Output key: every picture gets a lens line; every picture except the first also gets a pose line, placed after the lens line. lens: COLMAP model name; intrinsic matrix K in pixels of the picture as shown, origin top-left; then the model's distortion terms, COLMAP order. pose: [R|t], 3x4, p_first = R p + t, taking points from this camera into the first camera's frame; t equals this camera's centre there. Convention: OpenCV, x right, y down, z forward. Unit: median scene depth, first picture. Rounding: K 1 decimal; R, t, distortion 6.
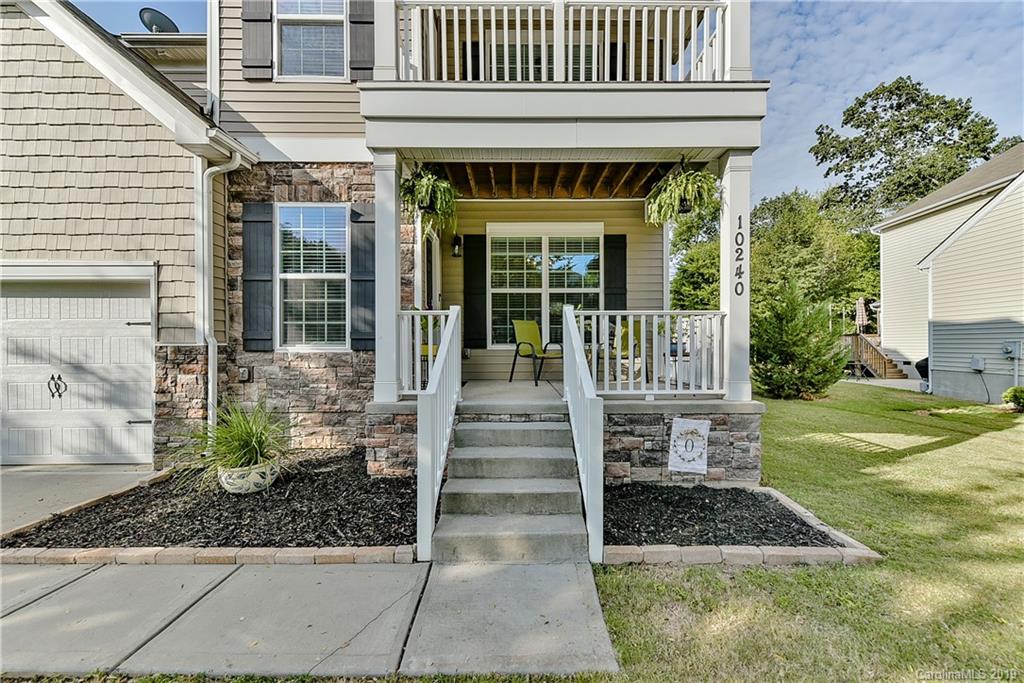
lens RADIAL K [[403.3, 0, 512.0], [0, 403.3, 344.8], [0, 0, 1]] dist [0.000193, 0.000205]
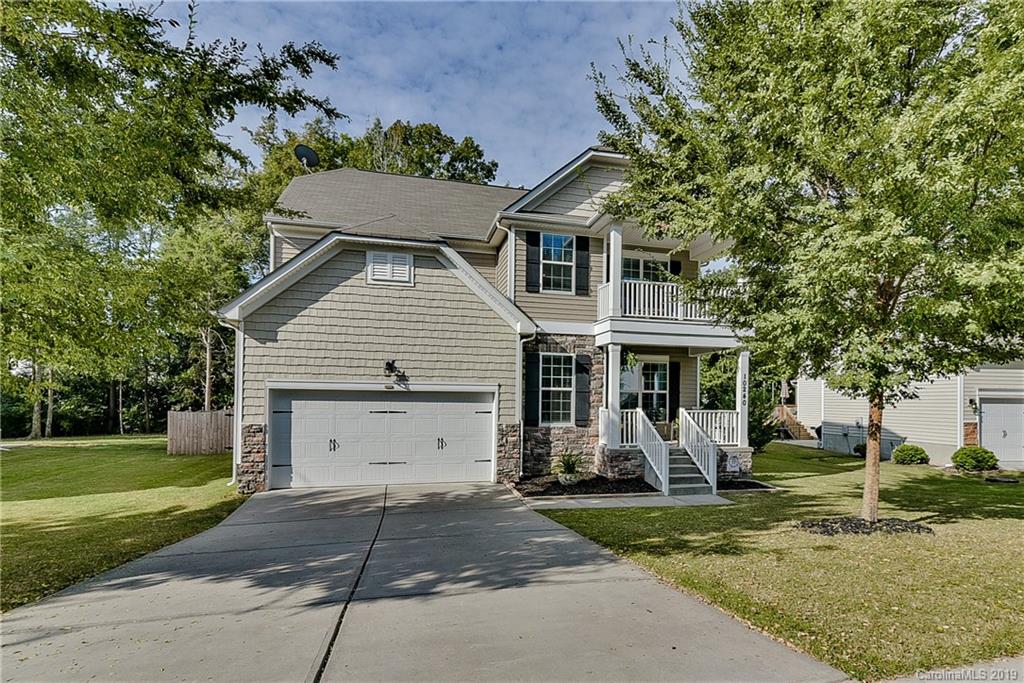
lens RADIAL K [[456.8, 0, 547.7], [0, 456.8, 402.8], [0, 0, 1]] dist [0.002803, -0.000779]
pose [[0.972169, 0.014361, 0.233841, -1.180986], [-0.013581, 0.999896, -0.004949, -0.096729], [-0.233888, 0.001635, 0.972262, -1.356184]]
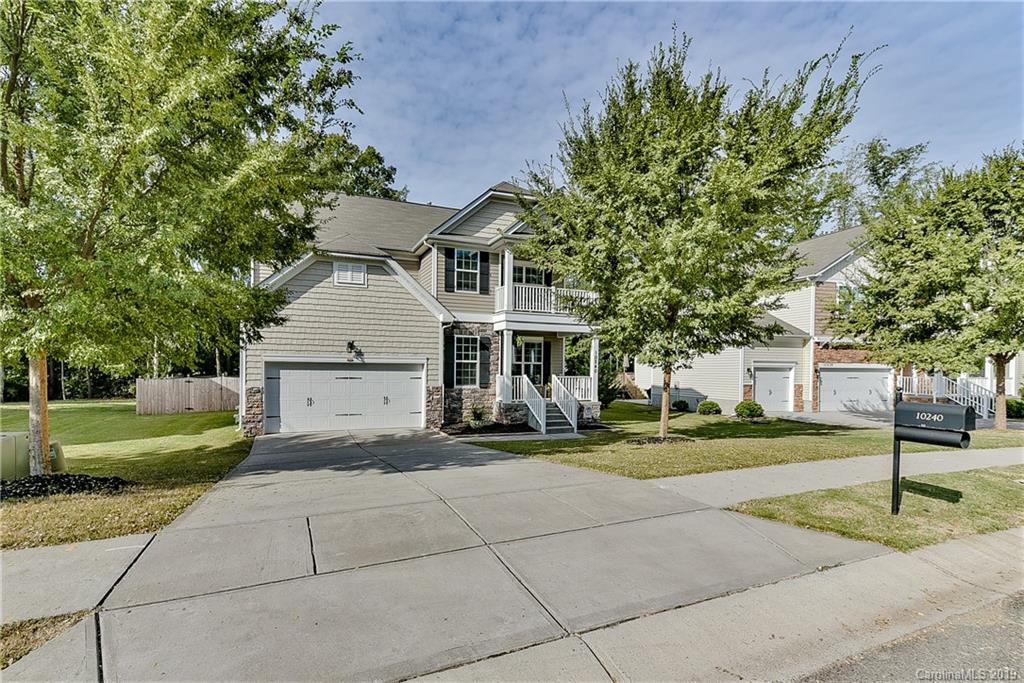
lens RADIAL K [[403.3, 0, 467.9], [0, 403.3, 381.9], [0, 0, 1]] dist [0.000193, 0.000205]
pose [[0.944290, 0.004354, 0.329087, -1.560262], [-0.011604, 0.999731, 0.020070, -0.090194], [-0.328911, -0.022770, 0.944086, -1.868923]]
